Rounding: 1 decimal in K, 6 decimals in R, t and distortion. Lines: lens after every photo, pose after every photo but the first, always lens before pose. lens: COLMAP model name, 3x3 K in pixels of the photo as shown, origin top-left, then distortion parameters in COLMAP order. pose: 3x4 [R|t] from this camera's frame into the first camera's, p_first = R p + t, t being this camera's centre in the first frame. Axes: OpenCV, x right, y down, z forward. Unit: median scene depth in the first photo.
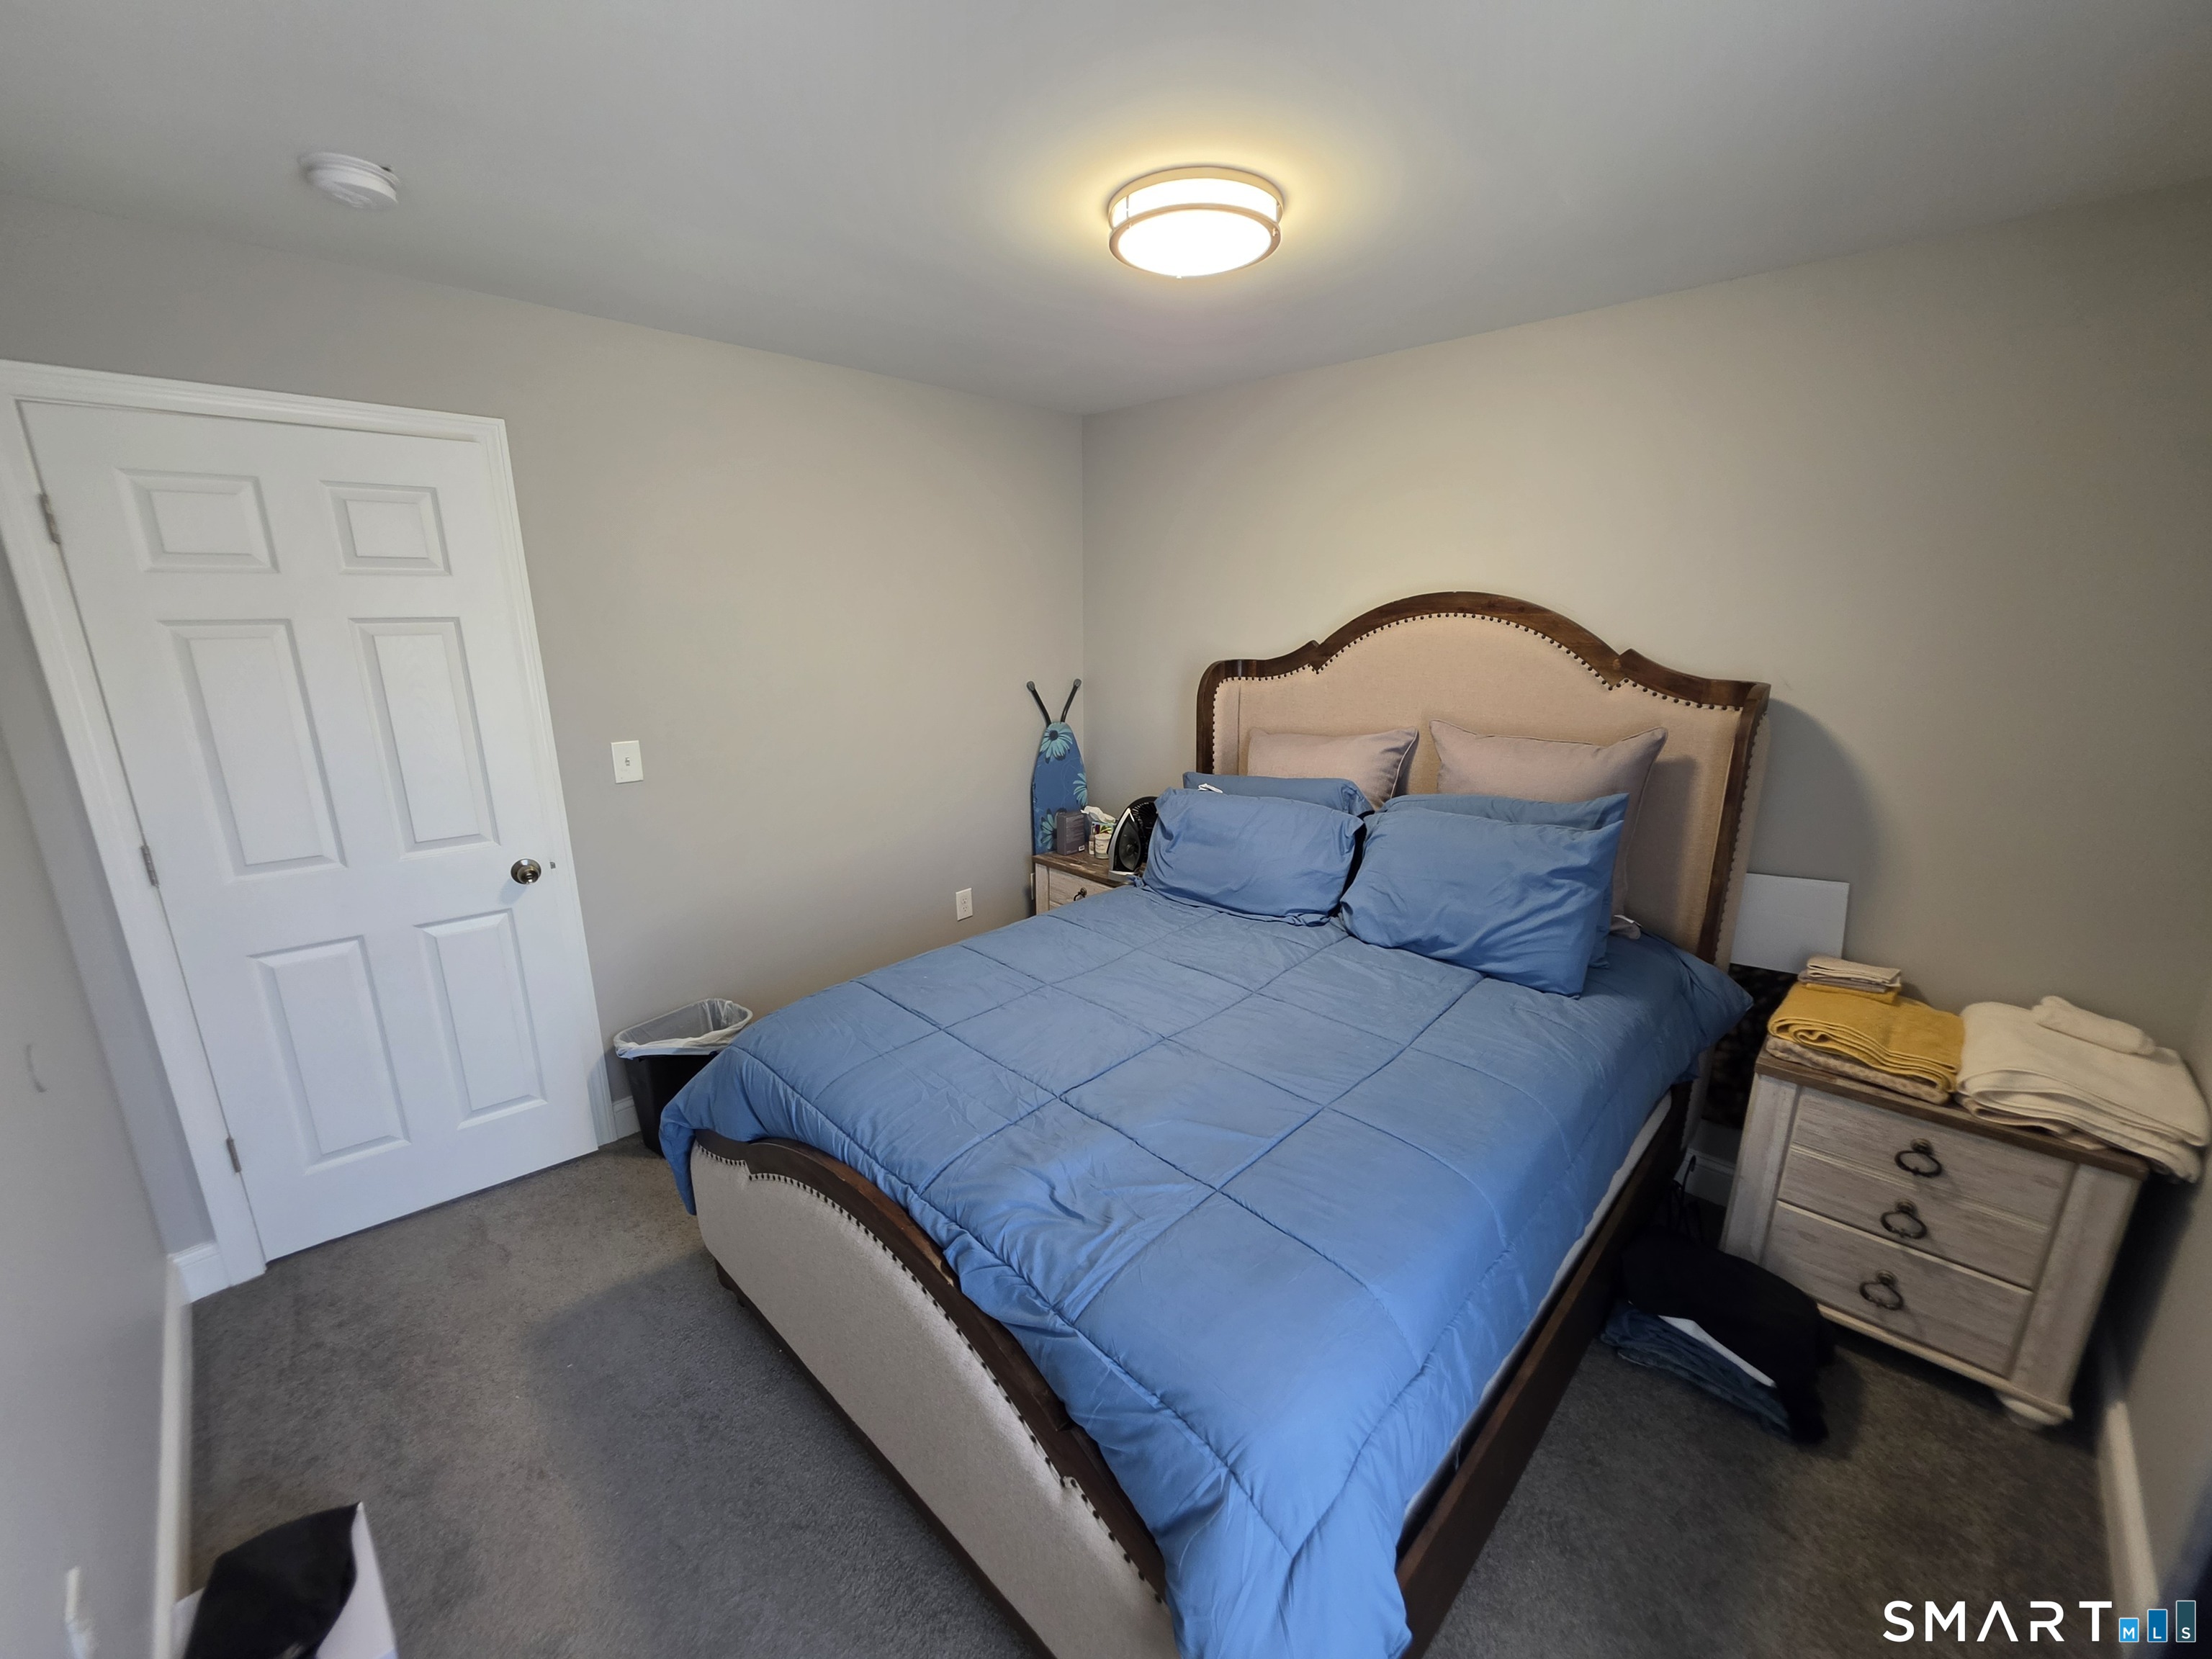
lens RADIAL K [[887.9, 0, 1120.8], [0, 887.9, 829.9], [0, 0, 1]] dist [0.000035, 0.000644]
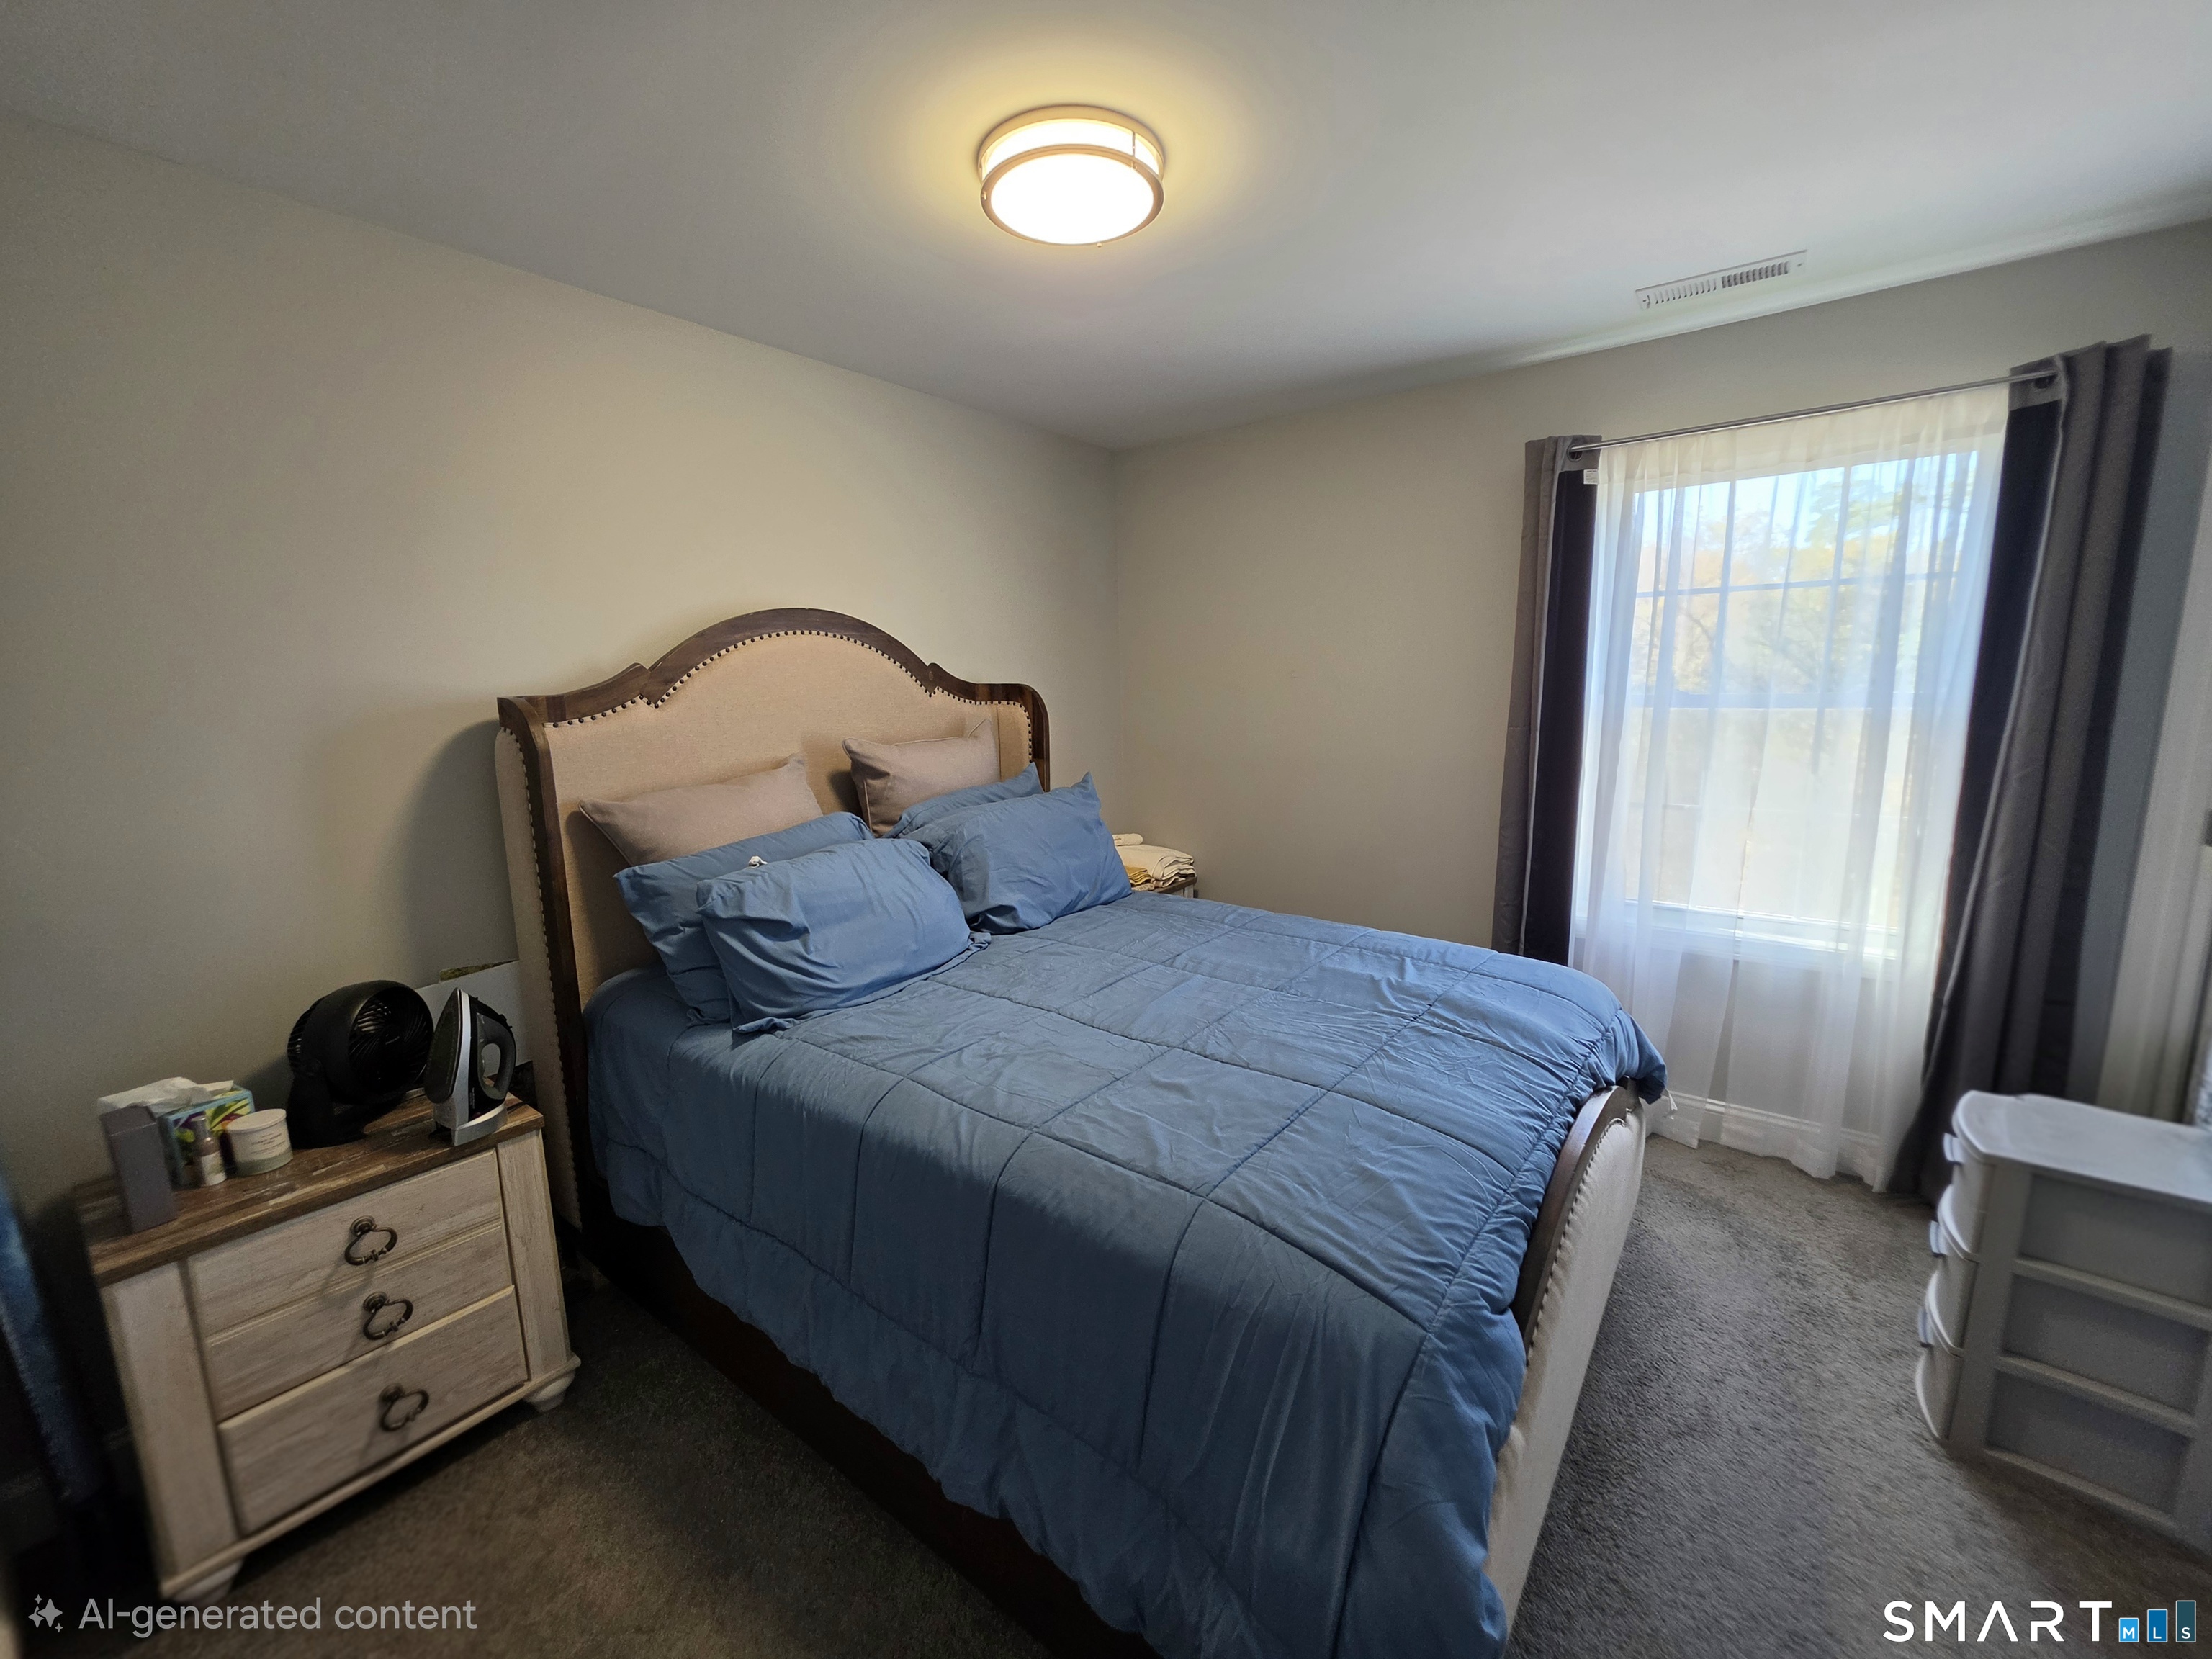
lens RADIAL K [[887.9, 0, 1120.8], [0, 887.9, 829.9], [0, 0, 1]] dist [0.000035, 0.000644]
pose [[-0.099211, -0.167265, 0.980908, -0.655566], [0.265806, 0.945496, 0.188111, -0.136676], [-0.958908, 0.279394, -0.049344, 0.814692]]
